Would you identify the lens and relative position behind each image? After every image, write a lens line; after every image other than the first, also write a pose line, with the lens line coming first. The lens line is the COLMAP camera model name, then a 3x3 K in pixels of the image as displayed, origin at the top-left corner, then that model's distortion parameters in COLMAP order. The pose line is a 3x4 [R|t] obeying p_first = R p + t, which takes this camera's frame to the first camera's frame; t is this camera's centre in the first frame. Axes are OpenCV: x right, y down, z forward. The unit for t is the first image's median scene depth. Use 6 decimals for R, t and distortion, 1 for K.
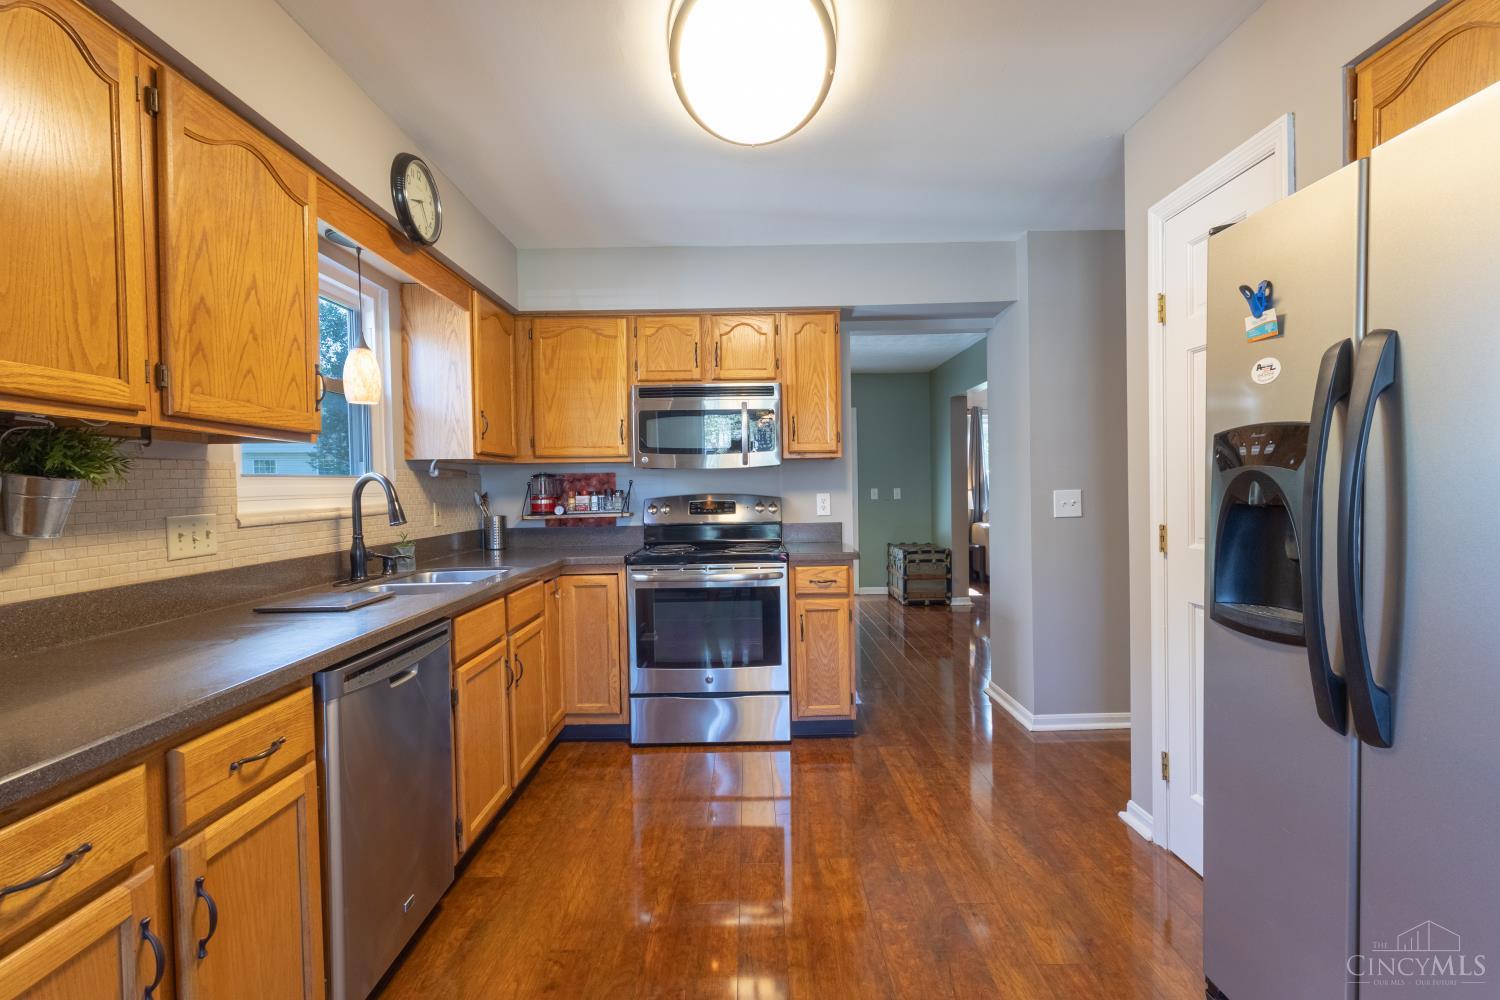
lens RADIAL K [[691.6, 0, 755.5], [0, 691.6, 500.4], [0, 0, 1]] dist [-0.002331, 0.000007]
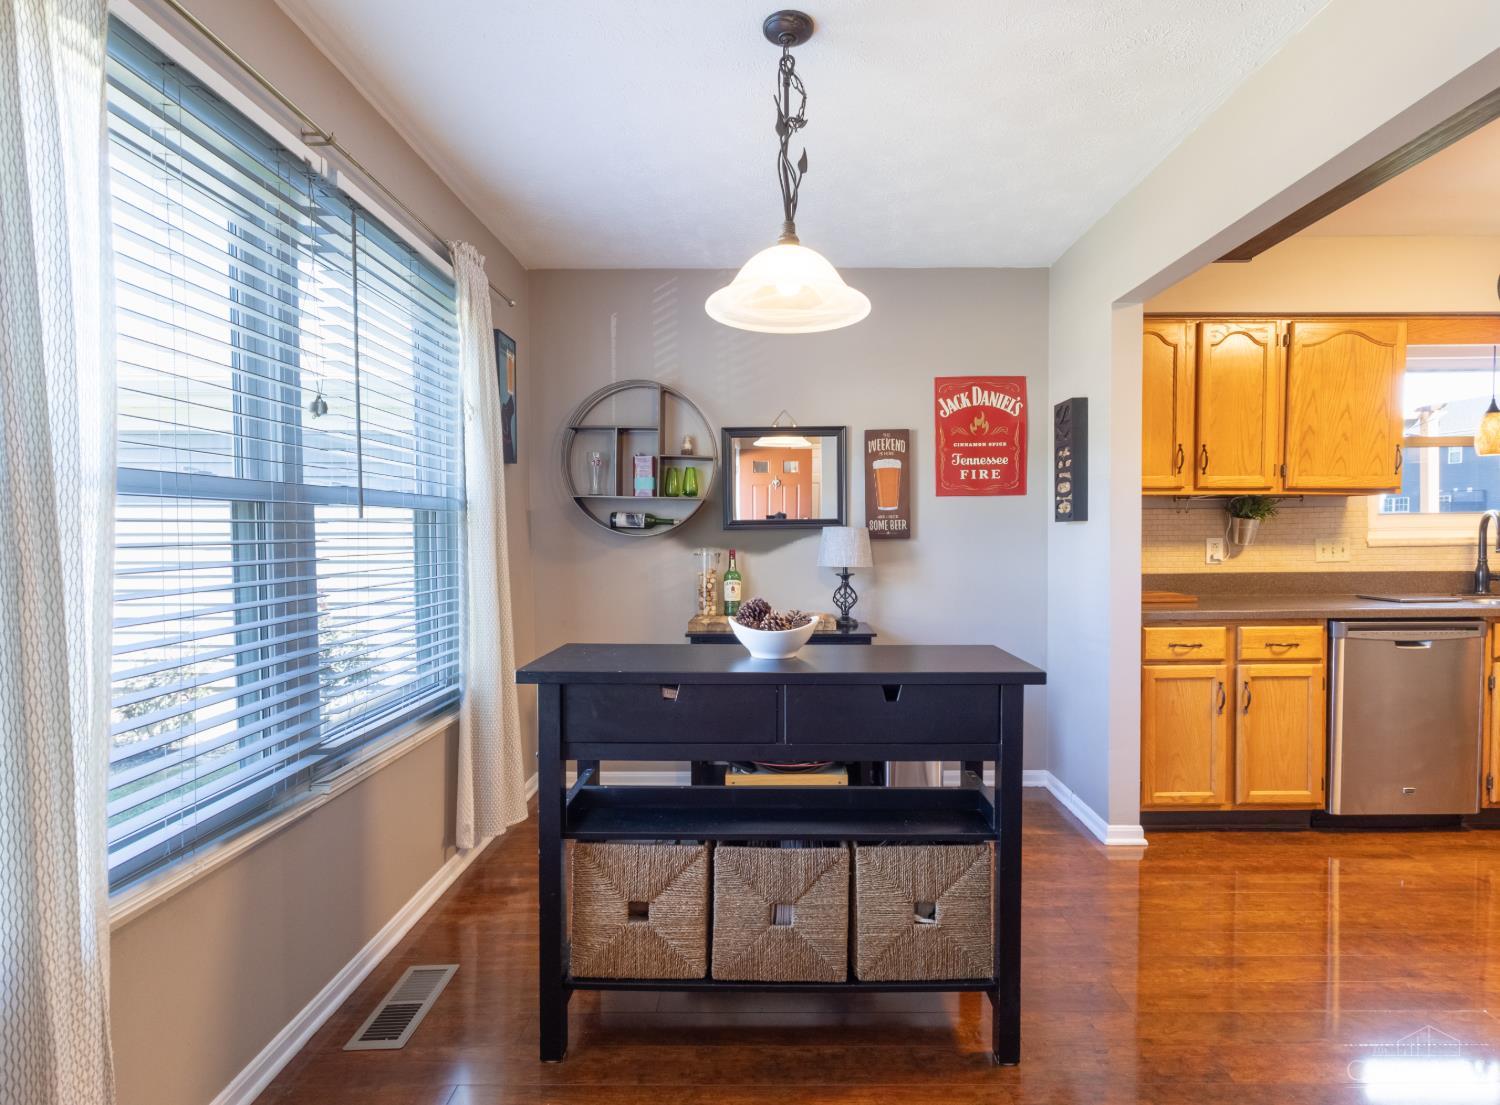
lens RADIAL K [[758.3, 0, 788.5], [0, 758.3, 556.8], [0, 0, 1]] dist [0.006674, 0.001937]
pose [[0.011784, 0.054795, -0.998428, 0.830124], [-0.014670, 0.998399, 0.054620, -0.012476], [0.999823, 0.014003, 0.012569, -0.305394]]
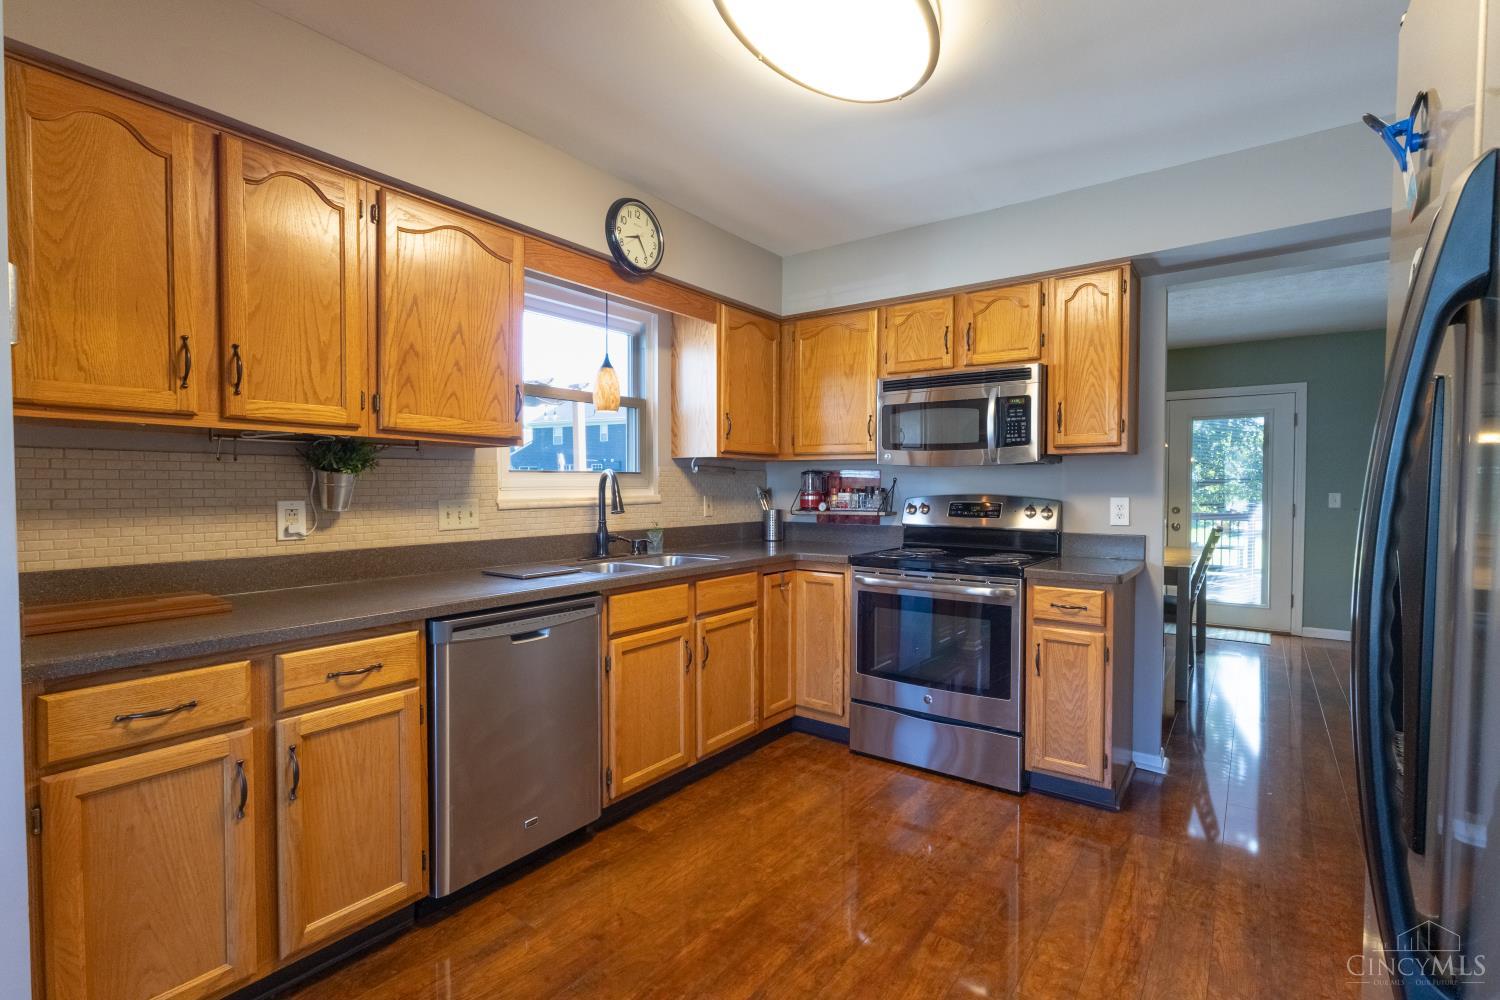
lens RADIAL K [[691.6, 0, 744.0], [0, 691.6, 500.5], [0, 0, 1]] dist [-0.002331, 0.000007]
pose [[0.799482, 0.031812, -0.599847, 0.362689], [-0.028128, 0.999484, 0.015517, -0.010751], [0.600031, 0.004467, 0.799964, 0.173605]]
